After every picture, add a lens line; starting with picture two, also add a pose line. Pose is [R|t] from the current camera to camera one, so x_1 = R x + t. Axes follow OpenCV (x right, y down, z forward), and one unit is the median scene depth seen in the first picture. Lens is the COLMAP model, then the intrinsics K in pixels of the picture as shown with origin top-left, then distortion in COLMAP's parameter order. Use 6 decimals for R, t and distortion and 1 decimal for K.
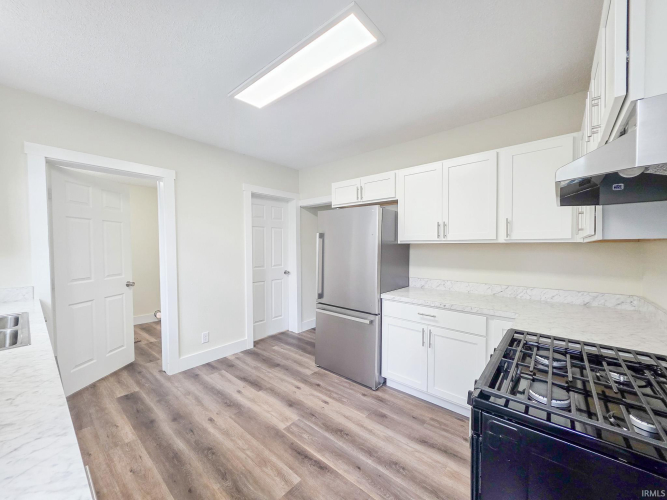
lens RADIAL K [[267.0, 0, 336.3], [0, 267.0, 252.1], [0, 0, 1]] dist [-0.000142, 0.000253]
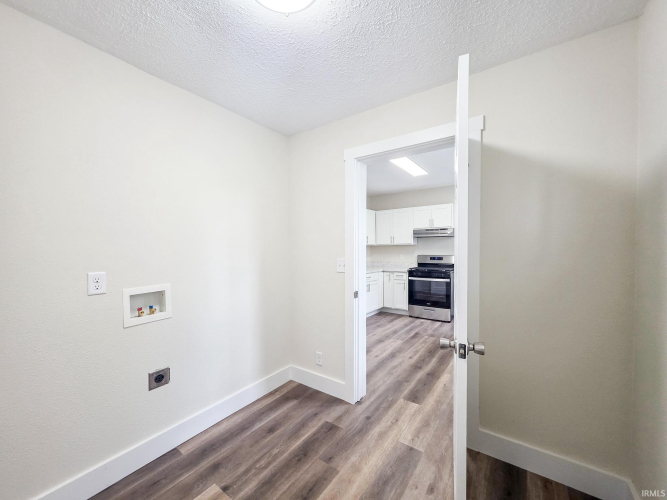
lens RADIAL K [[267.0, 0, 333.6], [0, 267.0, 252.3], [0, 0, 1]] dist [-0.000142, 0.000253]
pose [[-0.078439, -0.012931, 0.996835, -2.027730], [0.034562, 0.999279, 0.015683, -0.019178], [-0.996320, 0.035683, -0.077935, 1.591778]]
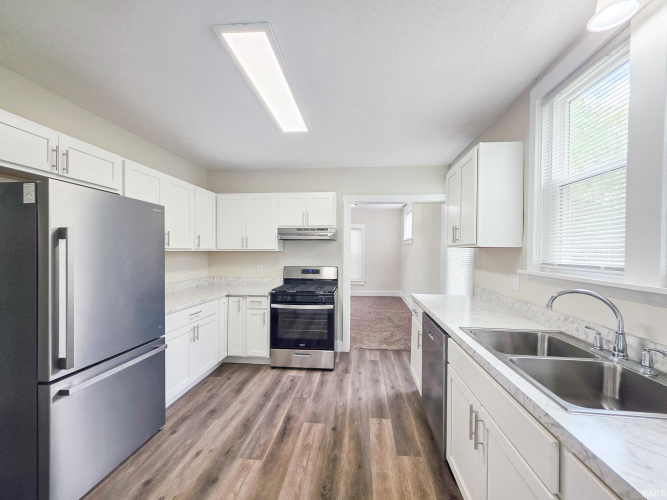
lens RADIAL K [[267.0, 0, 338.0], [0, 267.0, 253.1], [0, 0, 1]] dist [-0.000142, 0.000253]
pose [[-0.581723, -0.008993, 0.813337, -1.050593], [0.016358, 0.999607, 0.022752, -0.044964], [-0.813222, 0.026540, -0.581348, 1.271256]]
